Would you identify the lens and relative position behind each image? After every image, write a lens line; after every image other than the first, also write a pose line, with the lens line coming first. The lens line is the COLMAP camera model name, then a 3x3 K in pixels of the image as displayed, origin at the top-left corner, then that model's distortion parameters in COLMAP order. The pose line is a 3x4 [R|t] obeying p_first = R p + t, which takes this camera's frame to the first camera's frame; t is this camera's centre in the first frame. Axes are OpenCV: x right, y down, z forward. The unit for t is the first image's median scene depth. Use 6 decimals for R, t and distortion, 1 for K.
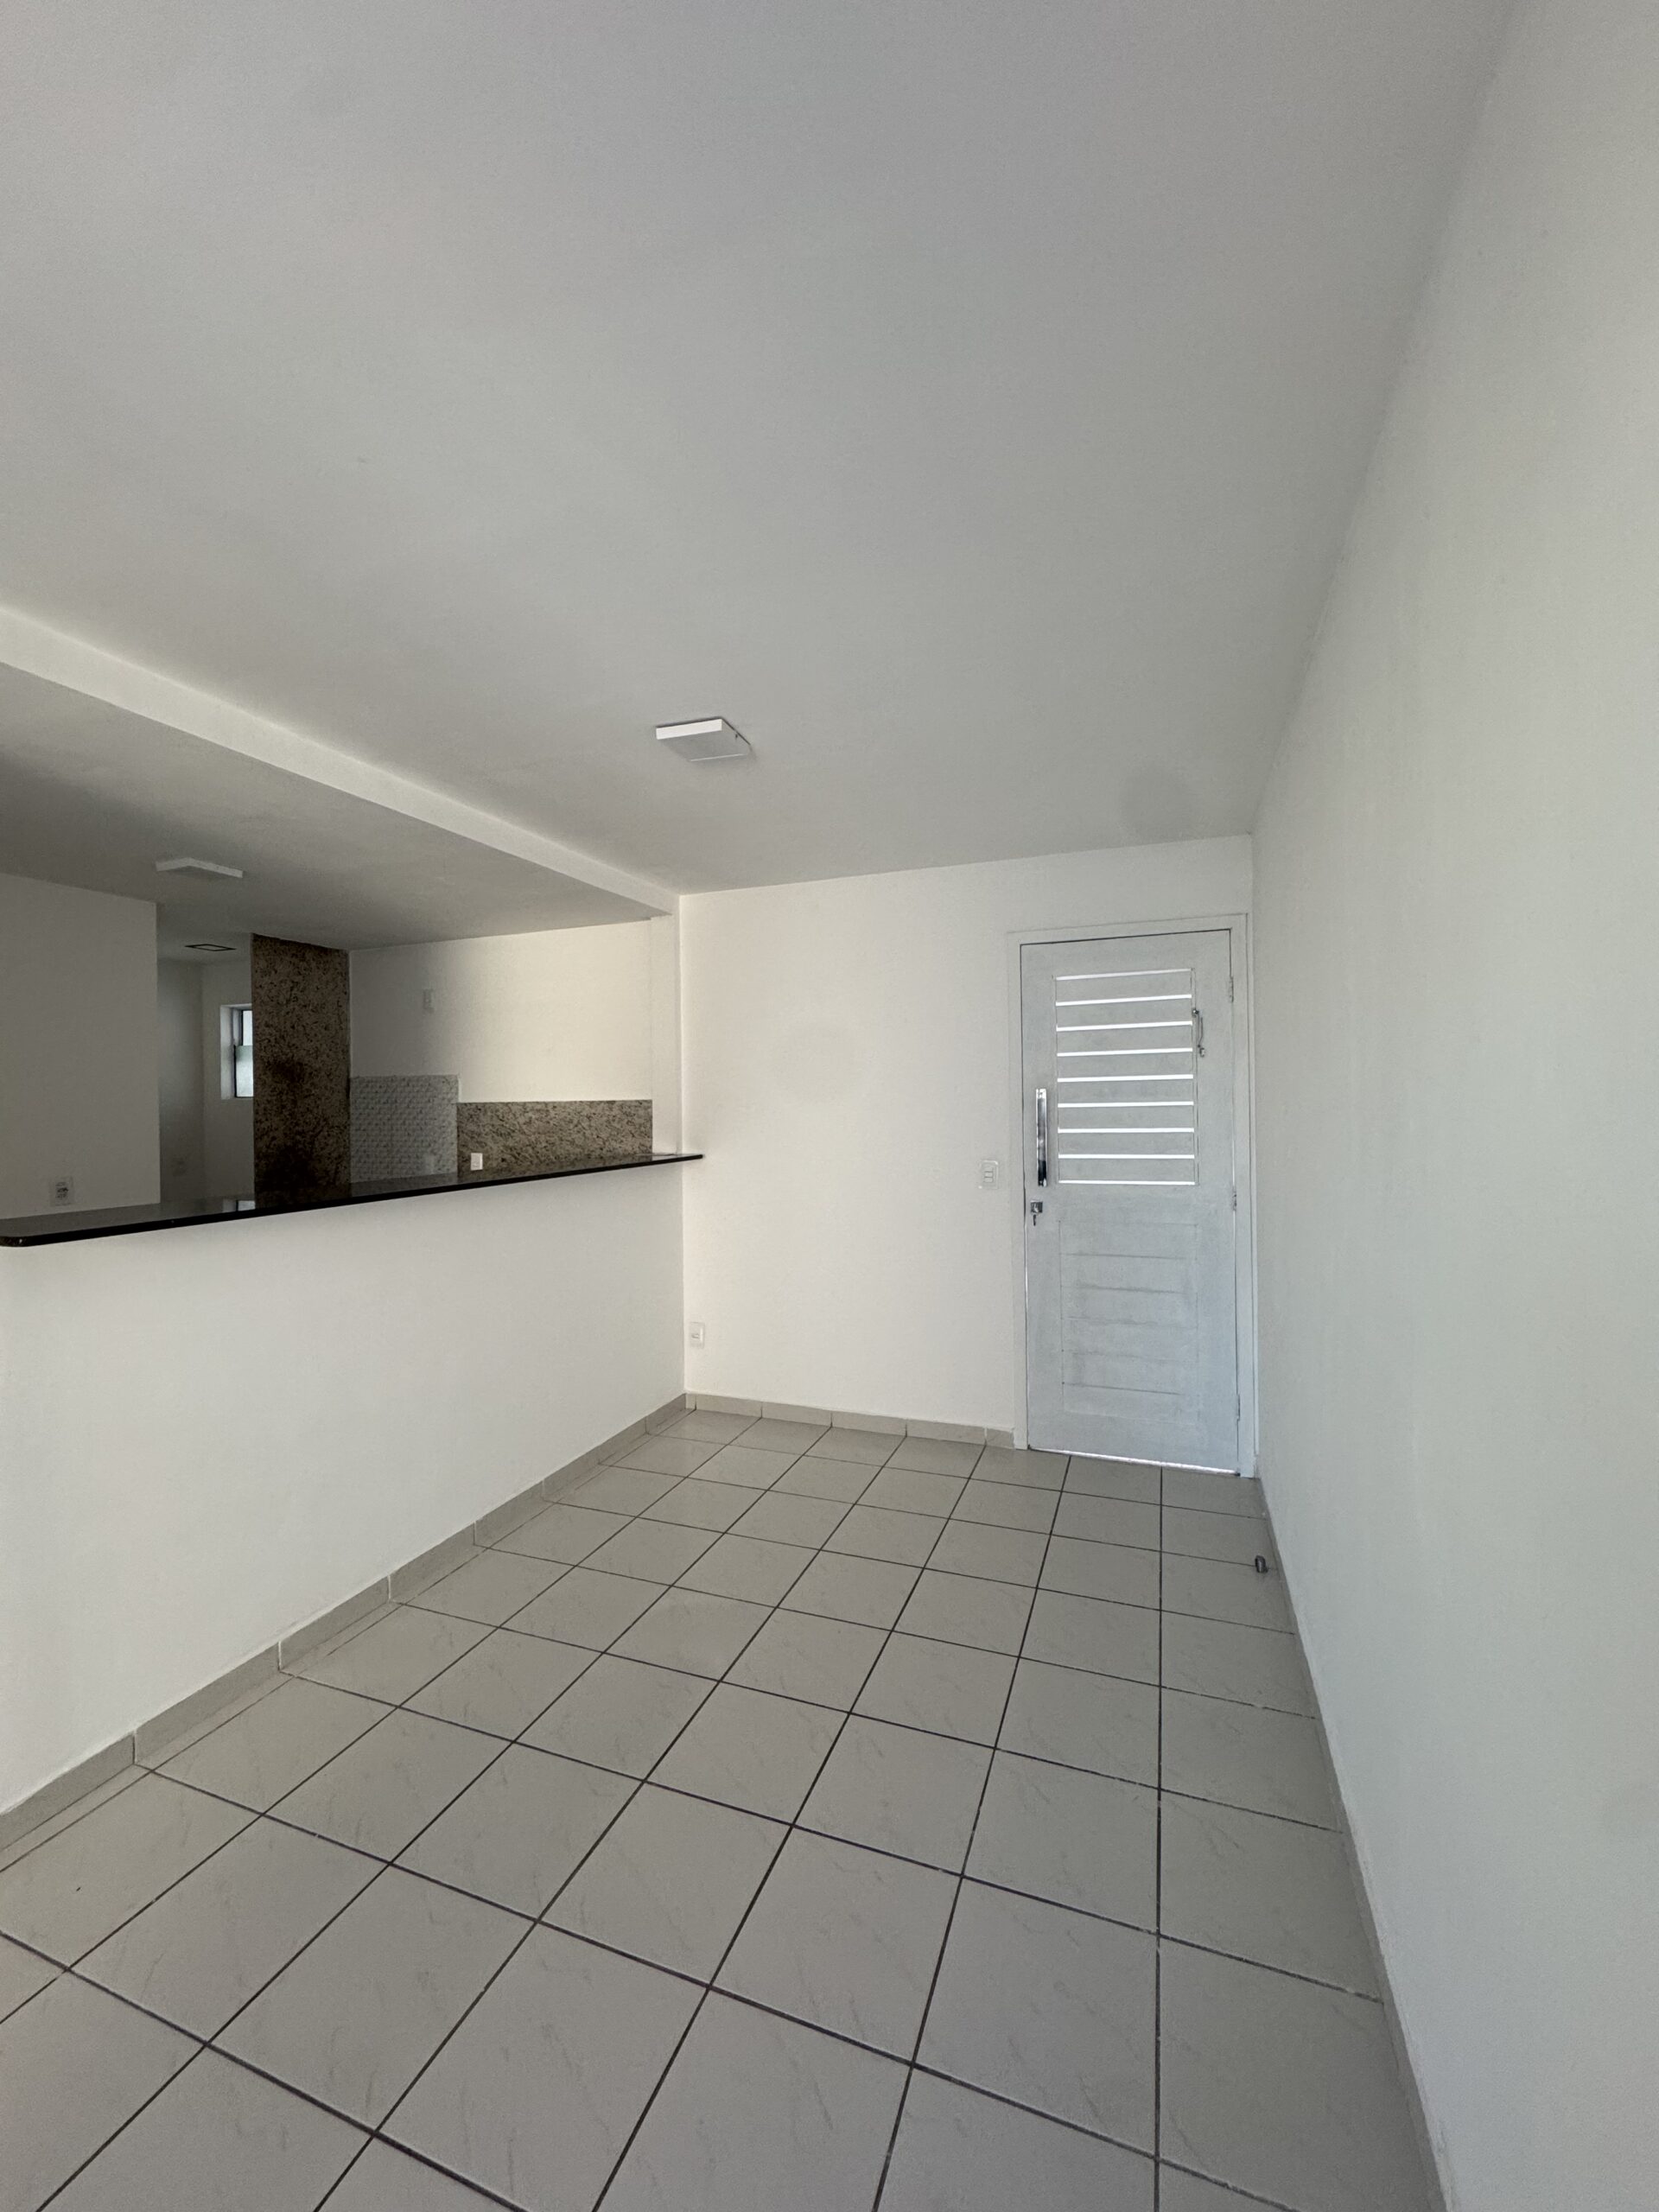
lens RADIAL K [[883.4, 0, 831.9], [0, 883.4, 1105.0], [0, 0, 1]] dist [-0.001903, 0.000465]
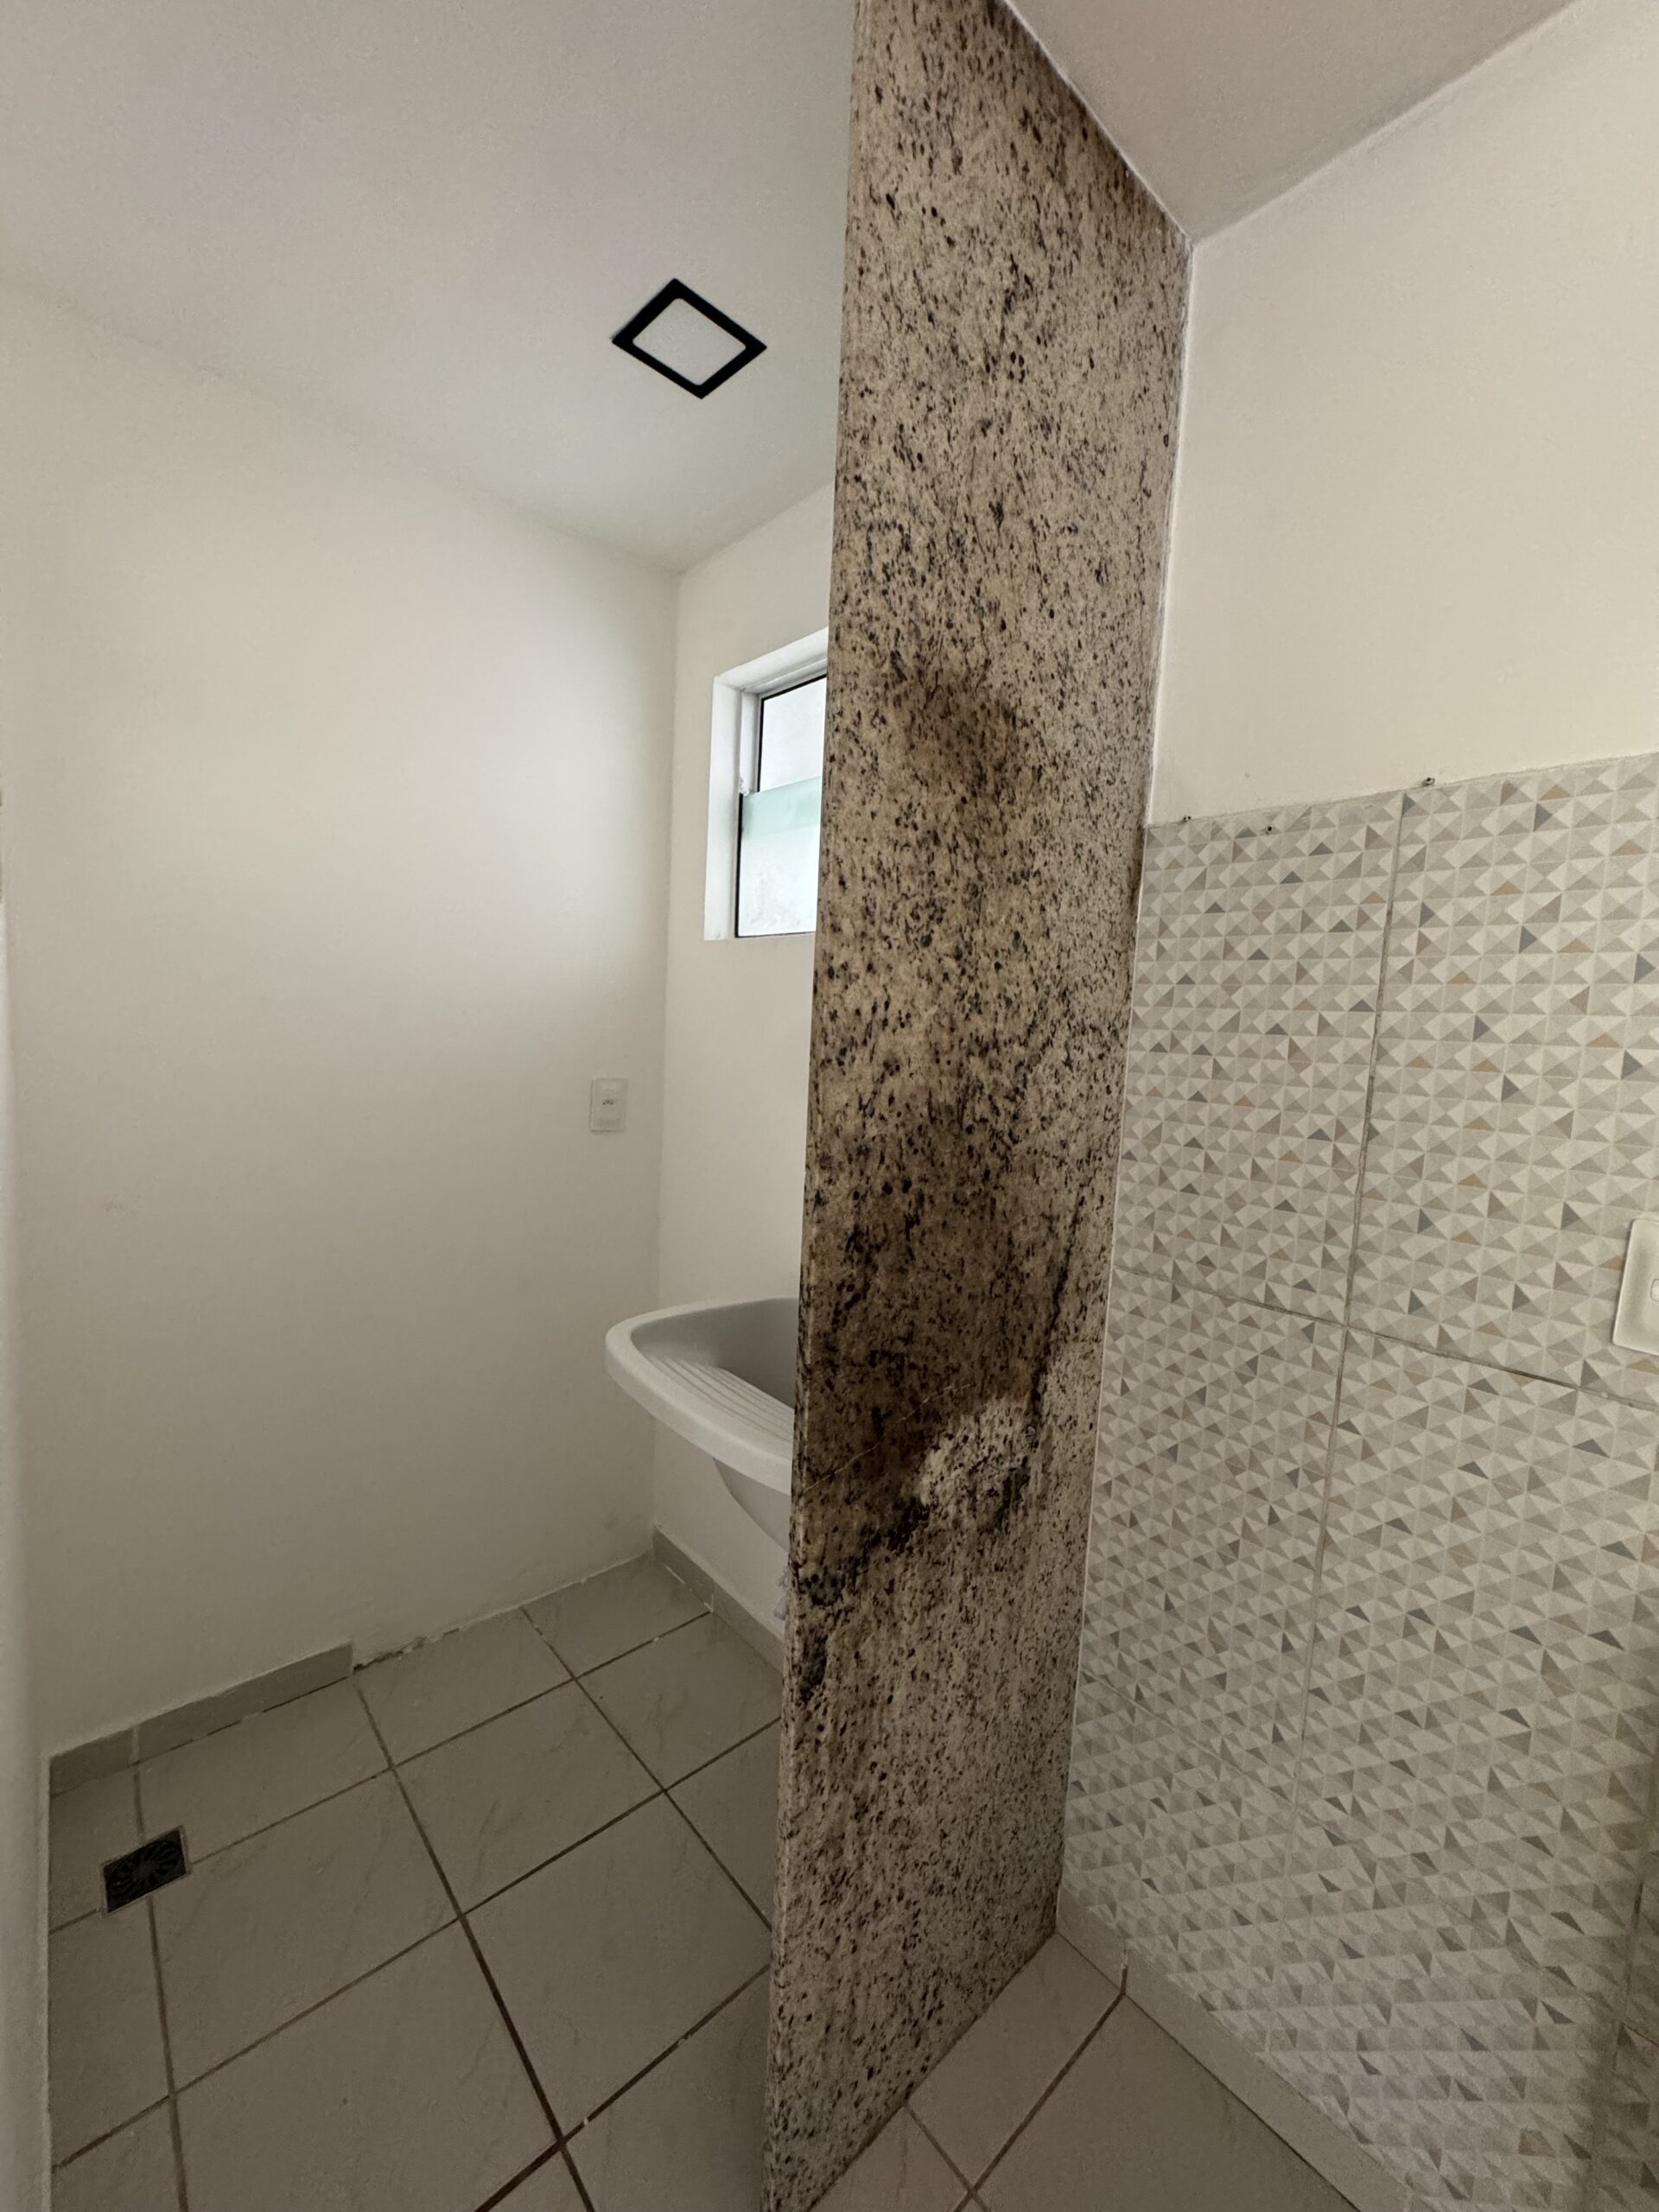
lens RADIAL K [[883.4, 0, 833.4], [0, 883.4, 1109.9], [0, 0, 1]] dist [-0.001903, 0.000465]
pose [[0.884484, 0.098288, -0.456101, -0.589339], [-0.059410, 0.993327, 0.098848, 0.030779], [0.462774, -0.060333, 0.884421, 0.872886]]
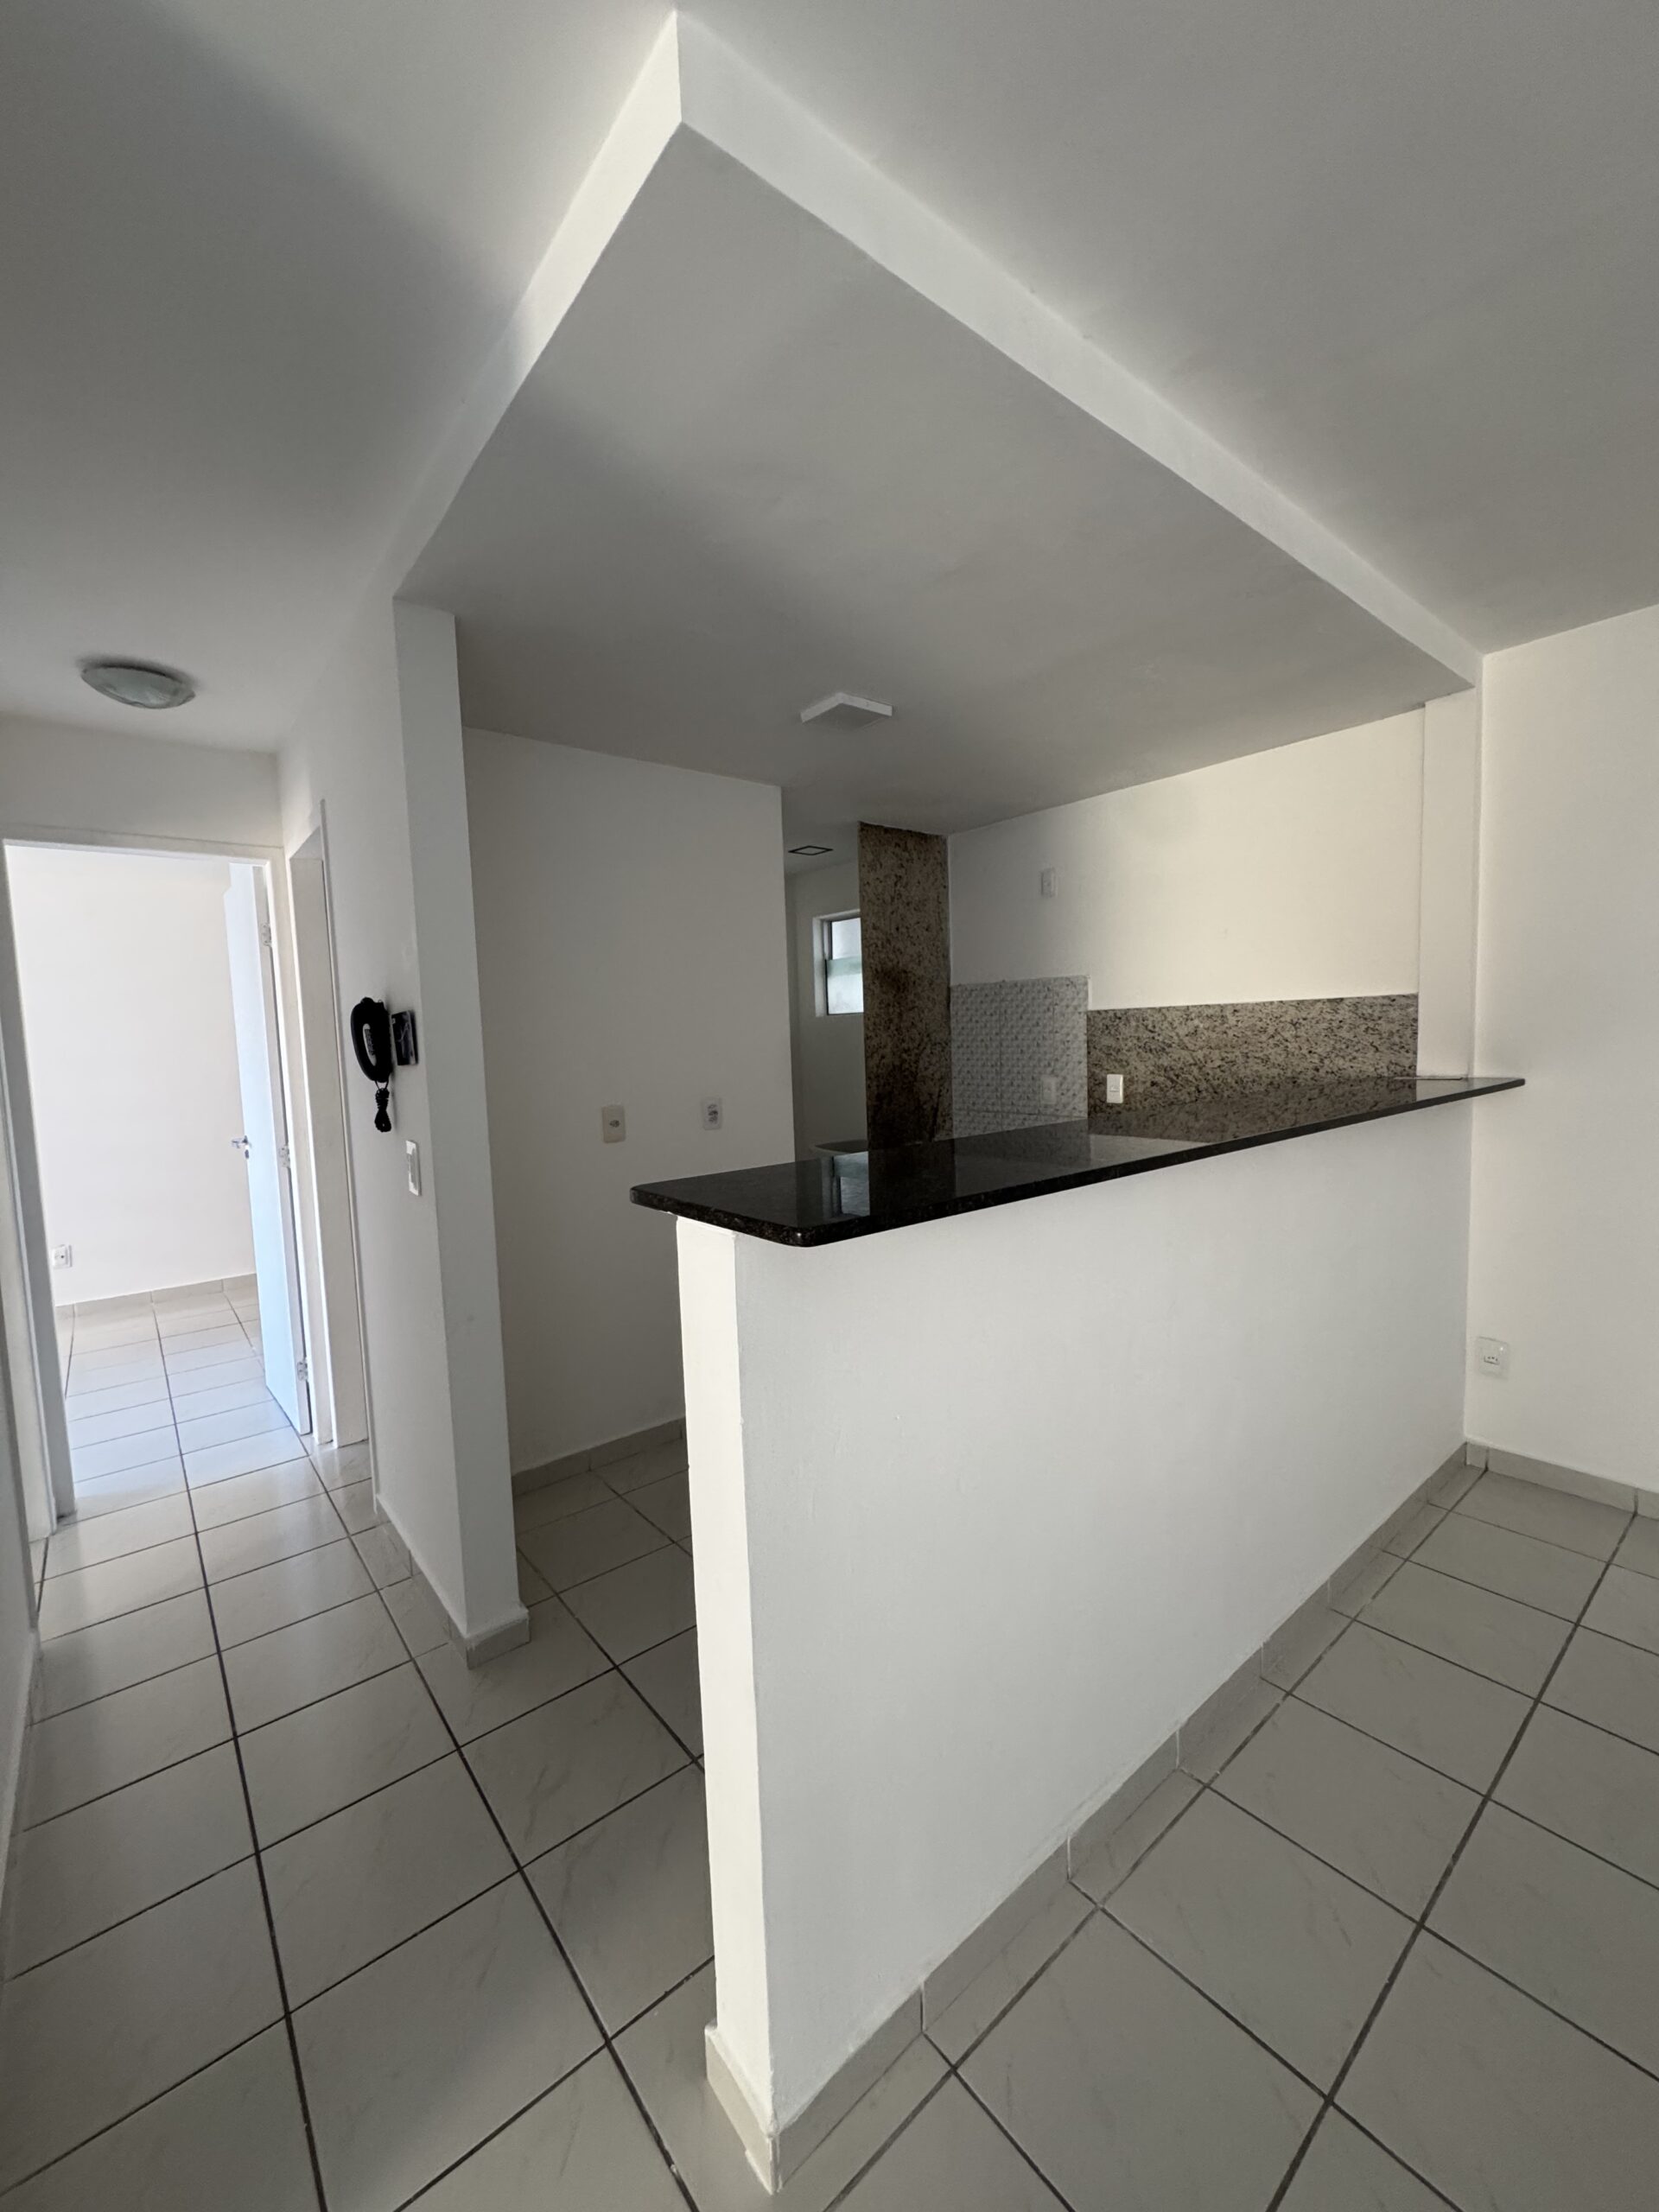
lens RADIAL K [[883.4, 0, 828.9], [0, 883.4, 1103.7], [0, 0, 1]] dist [-0.001903, 0.000465]
pose [[0.866739, 0.020984, -0.498320, -0.252911], [0.022848, 0.996395, 0.081699, 0.011720], [0.498238, -0.082197, 0.863135, 0.218648]]
